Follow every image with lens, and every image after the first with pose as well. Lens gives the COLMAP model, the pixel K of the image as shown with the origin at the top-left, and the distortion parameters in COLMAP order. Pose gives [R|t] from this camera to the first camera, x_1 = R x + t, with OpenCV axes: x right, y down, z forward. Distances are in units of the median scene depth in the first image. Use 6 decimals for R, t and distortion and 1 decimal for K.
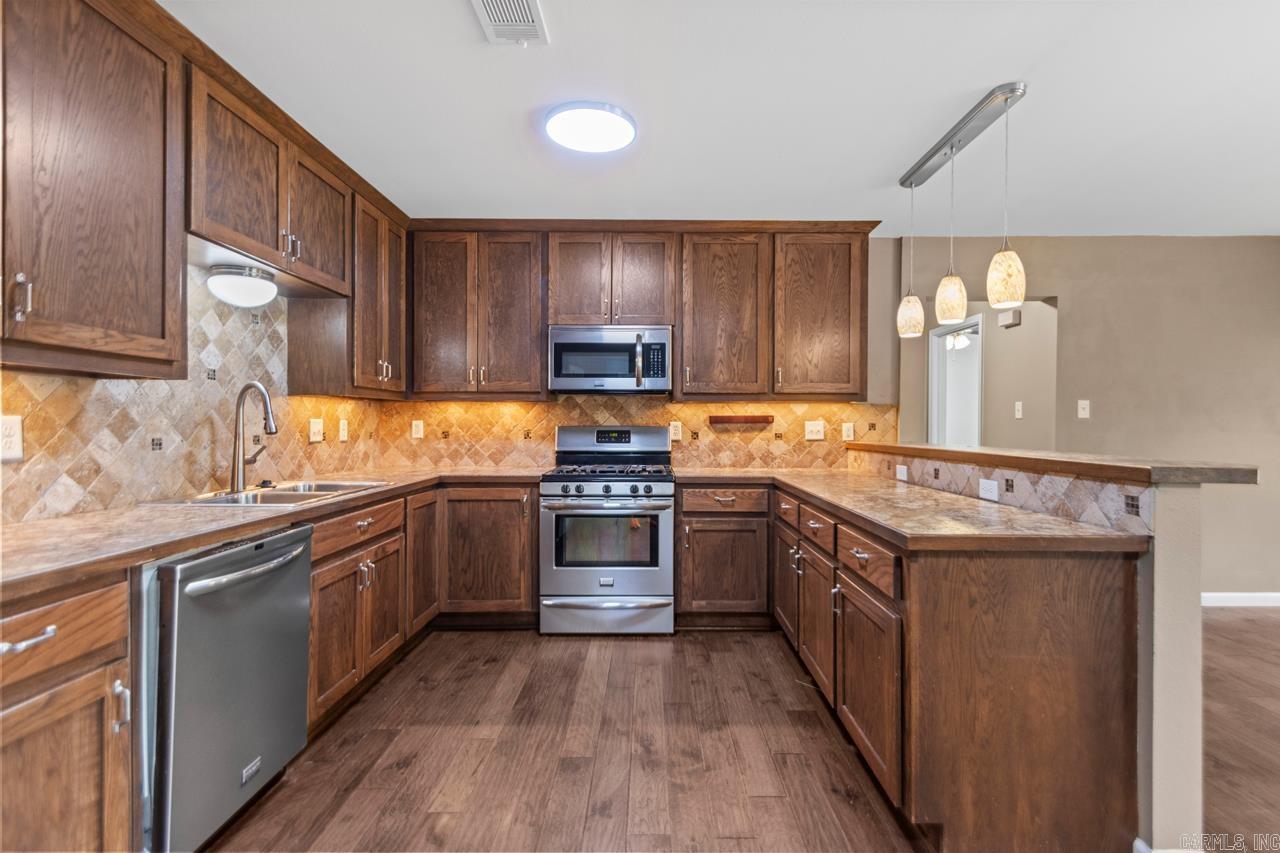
lens RADIAL K [[597.9, 0, 640.0], [0, 597.9, 426.5], [0, 0, 1]] dist [-0.001619, -0.000446]
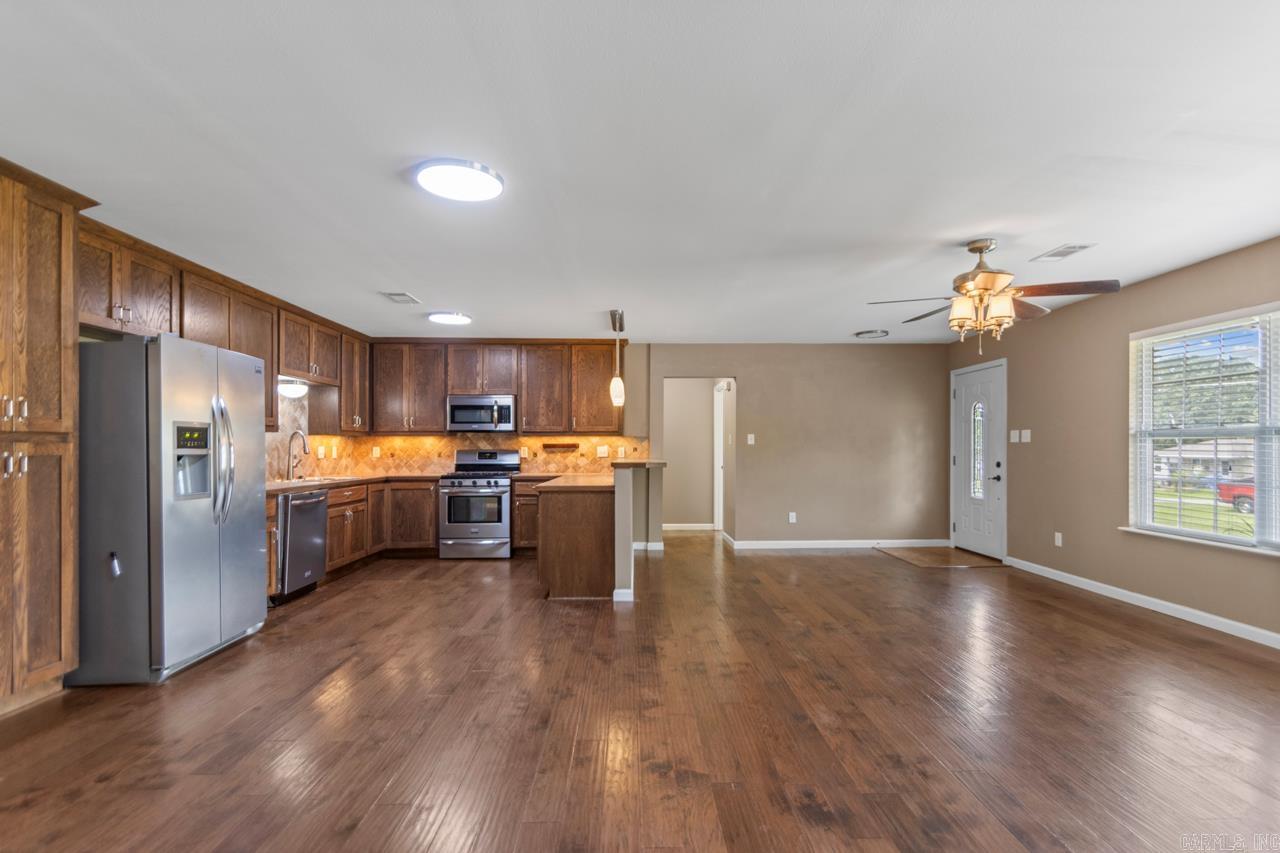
lens RADIAL K [[606.6, 0, 641.2], [0, 606.6, 445.6], [0, 0, 1]] dist [-0.000155, 0.000006]
pose [[0.999446, -0.003974, 0.033034, 0.390846], [0.004237, 0.999960, -0.007879, 0.003210], [-0.033002, 0.008015, 0.999423, -0.908645]]
